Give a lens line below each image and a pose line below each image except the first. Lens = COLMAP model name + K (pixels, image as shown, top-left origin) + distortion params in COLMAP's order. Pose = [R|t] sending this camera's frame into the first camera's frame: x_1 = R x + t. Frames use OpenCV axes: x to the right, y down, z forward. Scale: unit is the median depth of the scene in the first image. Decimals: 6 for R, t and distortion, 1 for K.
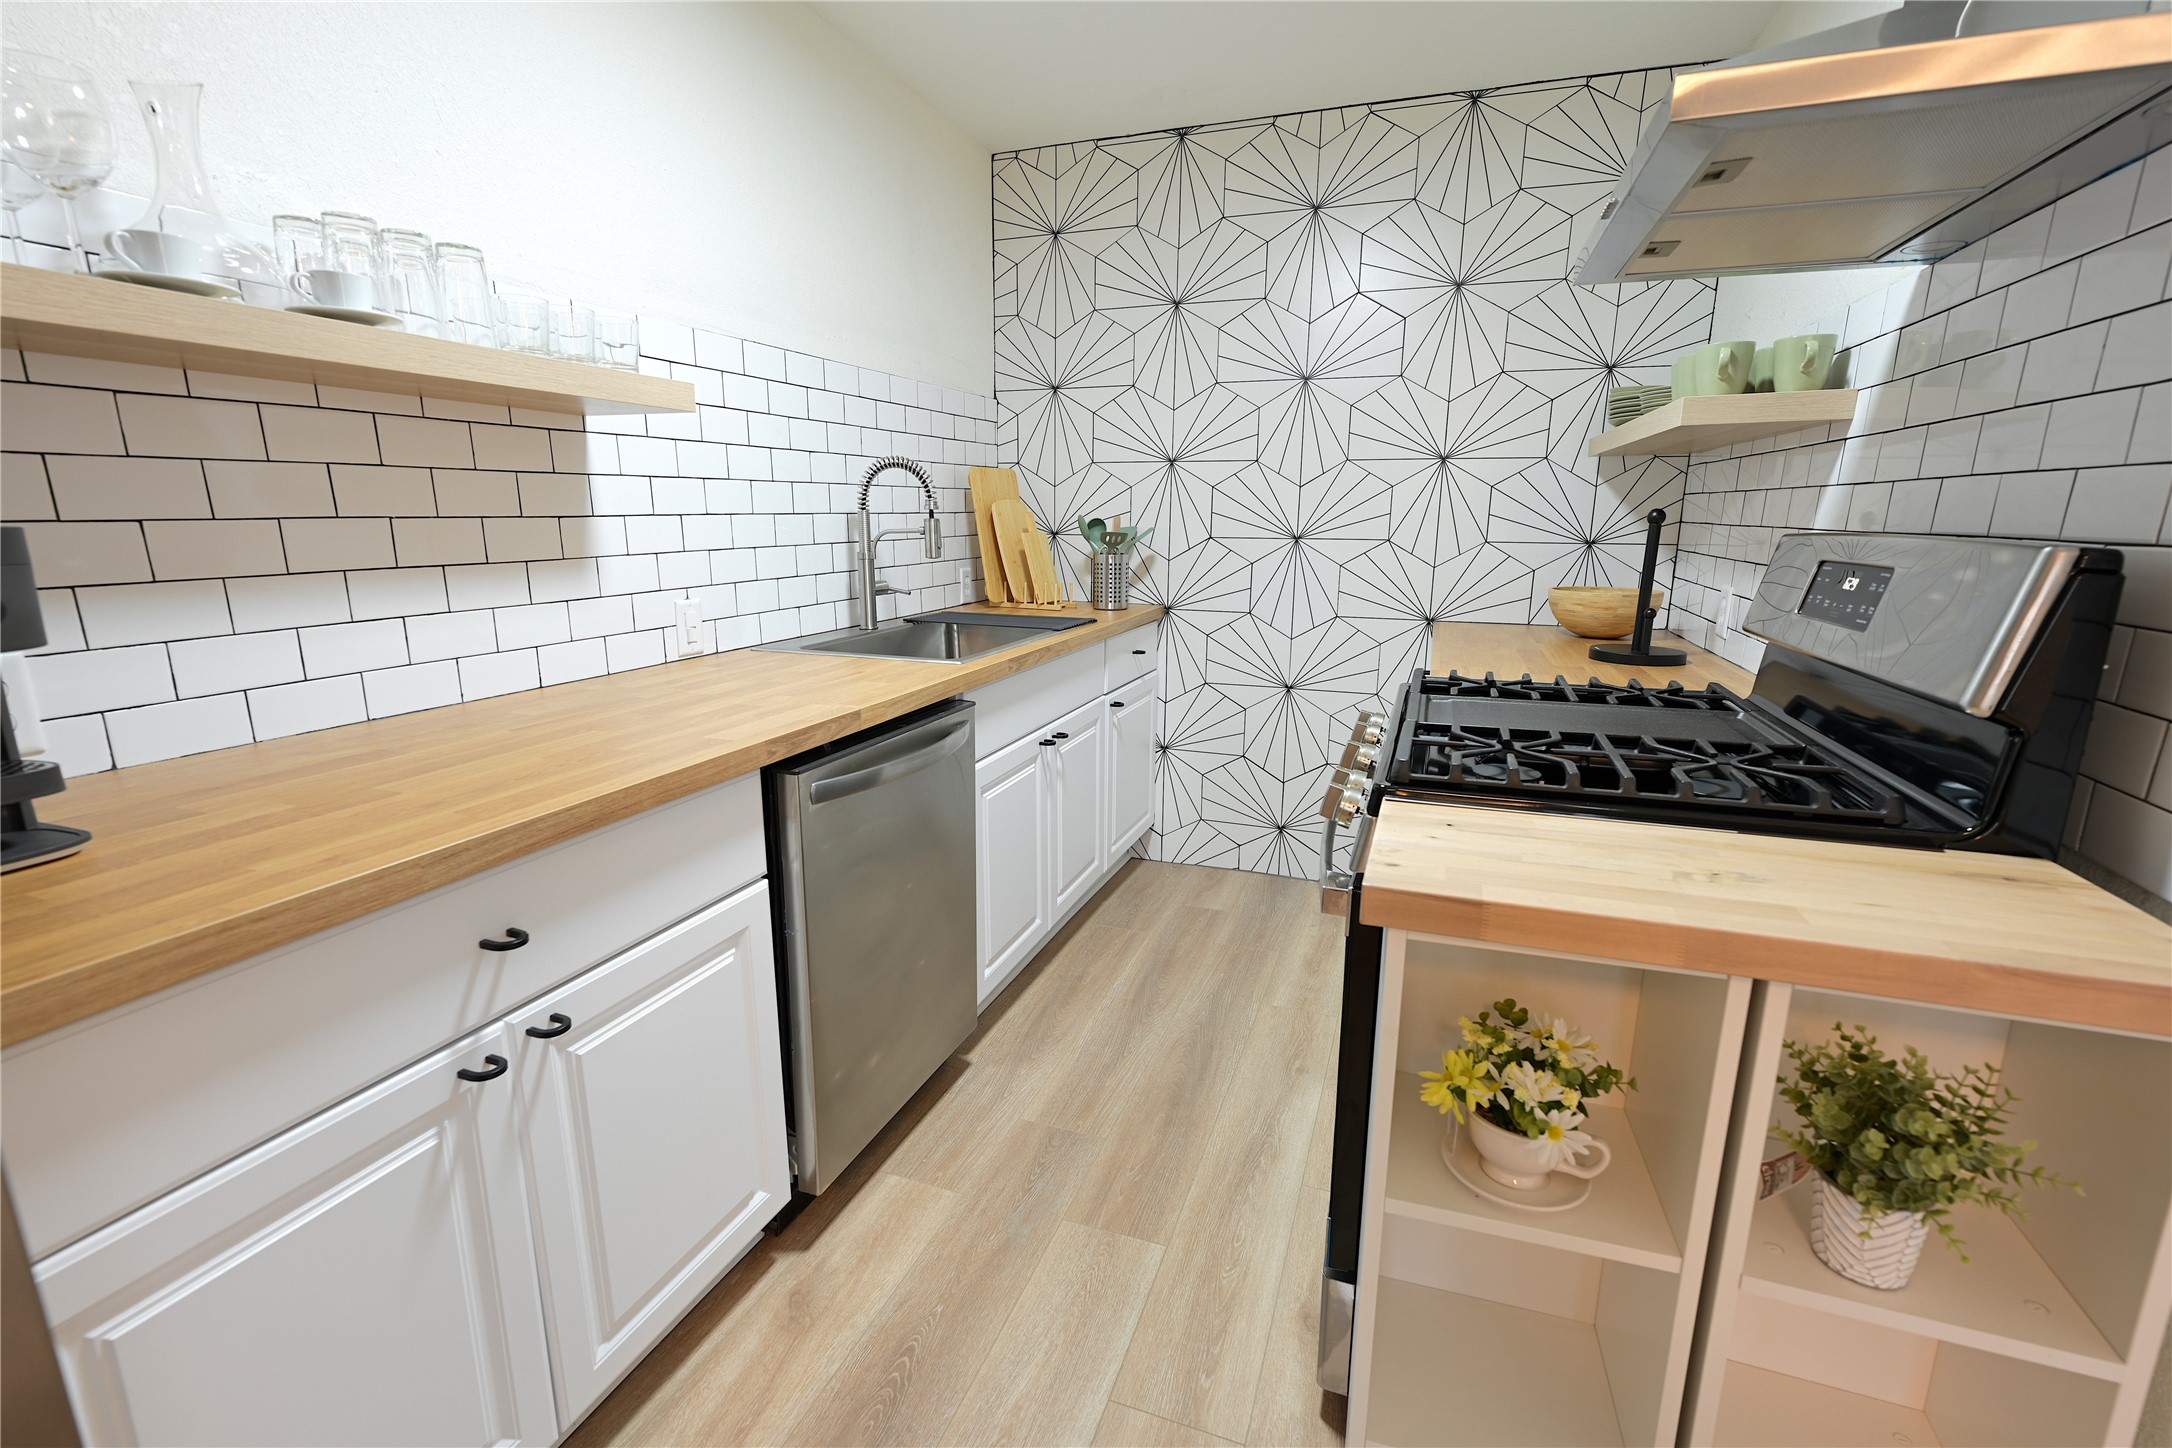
lens RADIAL K [[958.4, 0, 1086.0], [0, 958.4, 724.0], [0, 0, 1]] dist [0.003344, 0.000363]
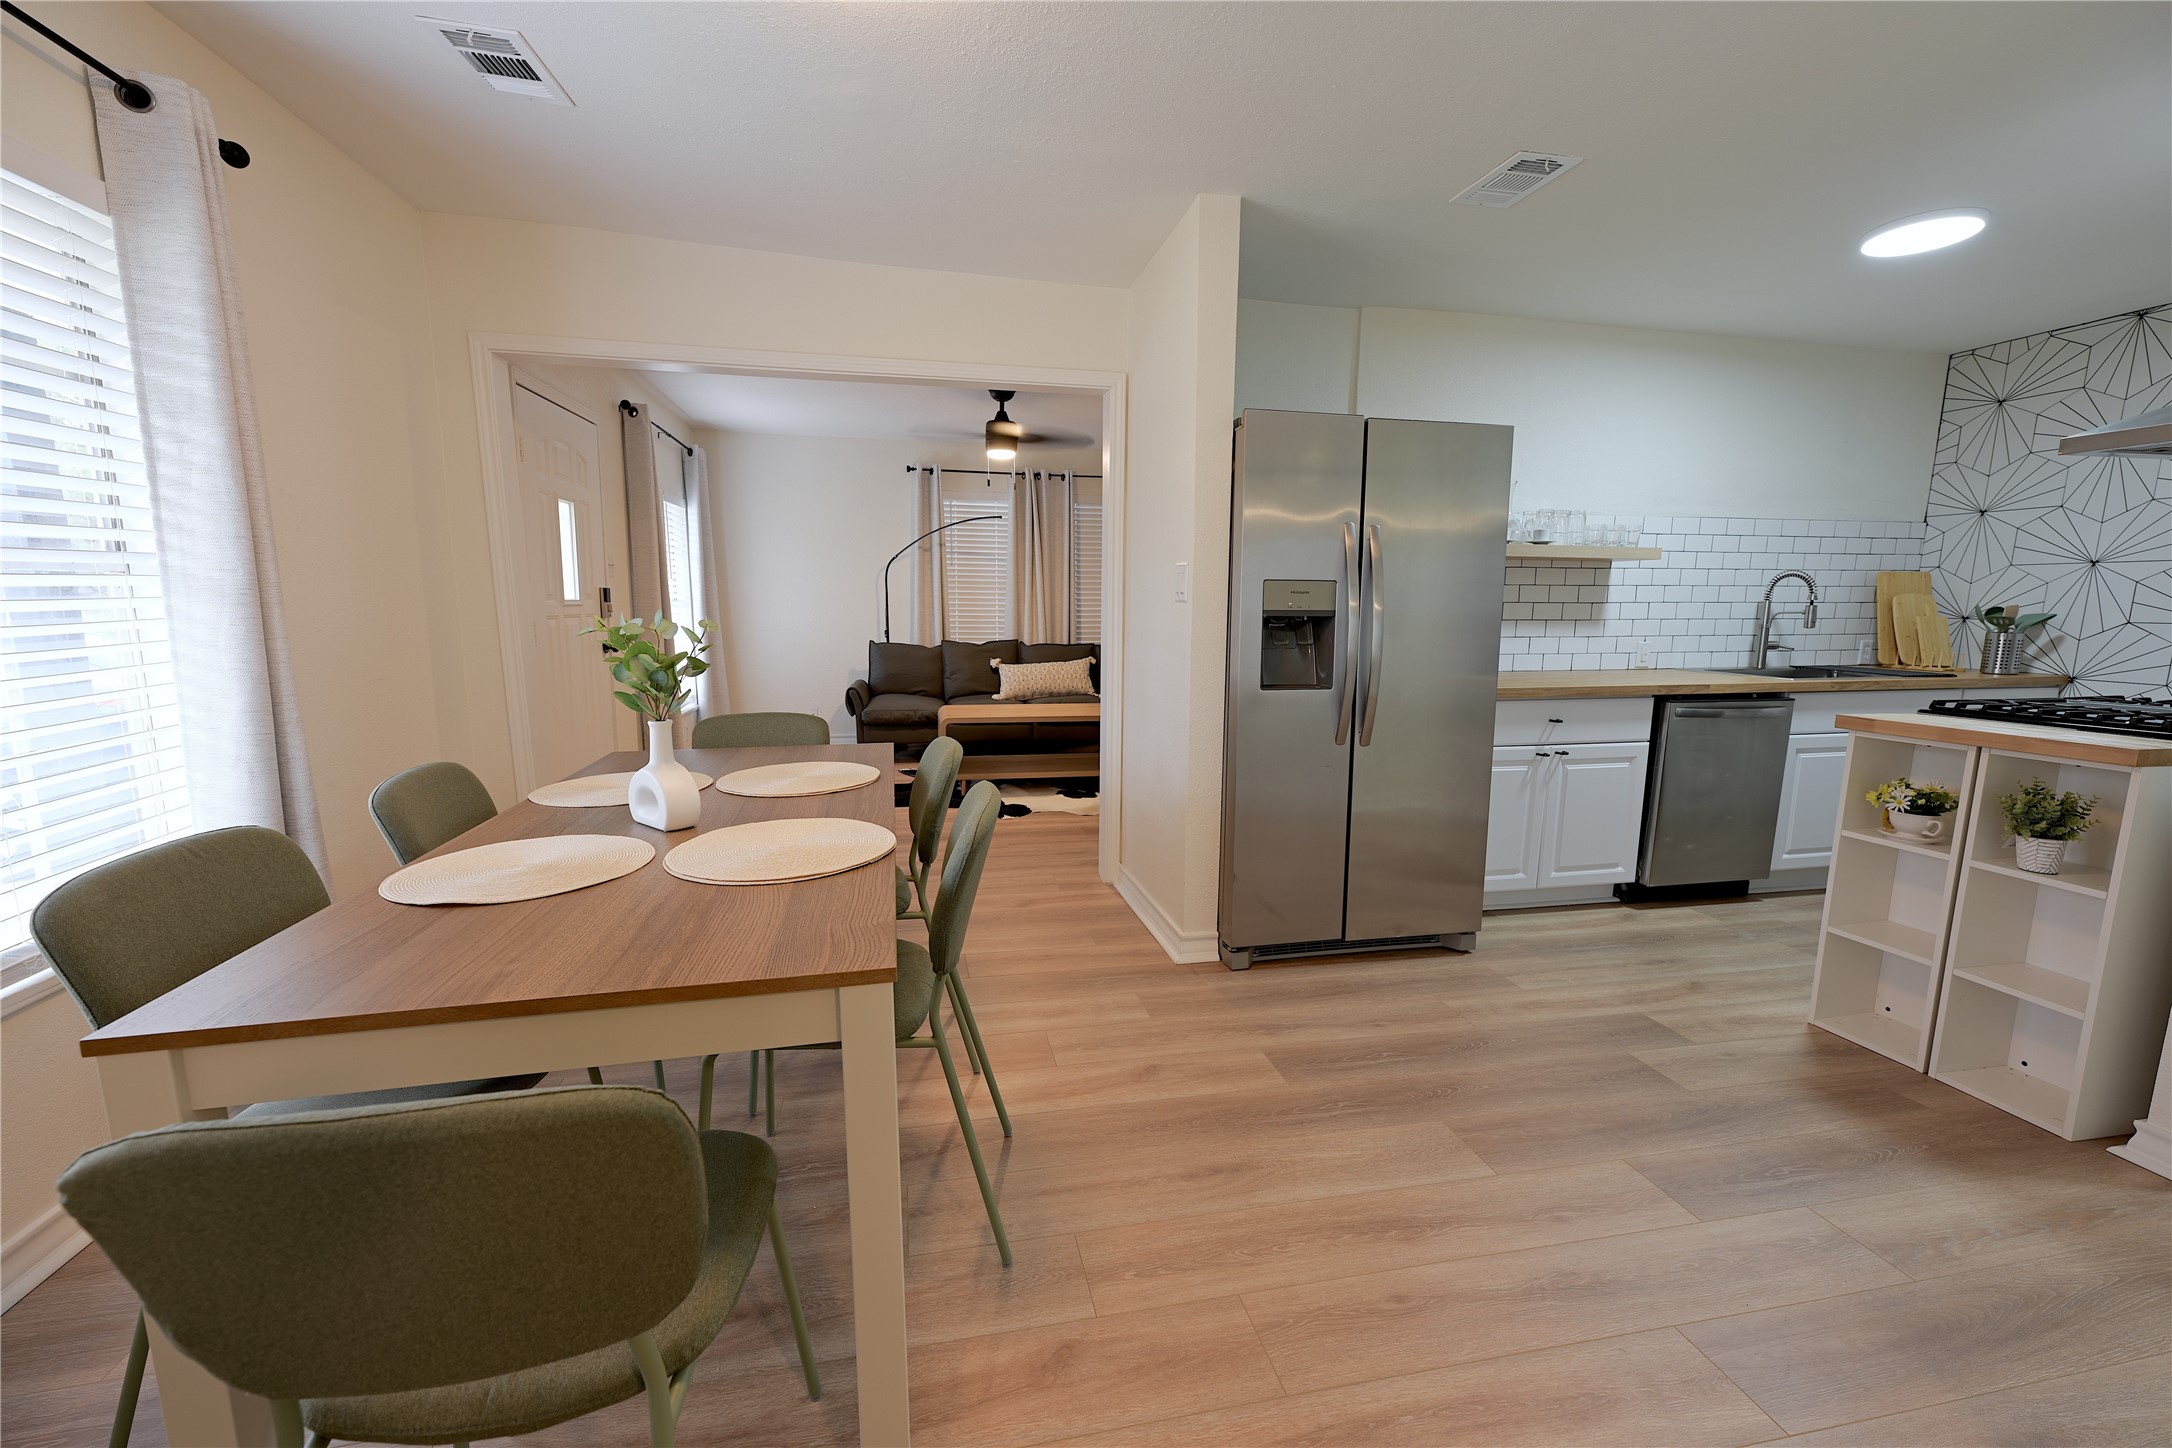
lens RADIAL K [[847.5, 0, 1083.3], [0, 847.5, 731.2], [0, 0, 1]] dist [-0.002293, -0.000216]
pose [[0.527954, 0.126976, -0.839727, 0.500511], [-0.185738, 0.982087, 0.031725, 0.224339], [0.828713, 0.139220, 0.542081, -0.968700]]
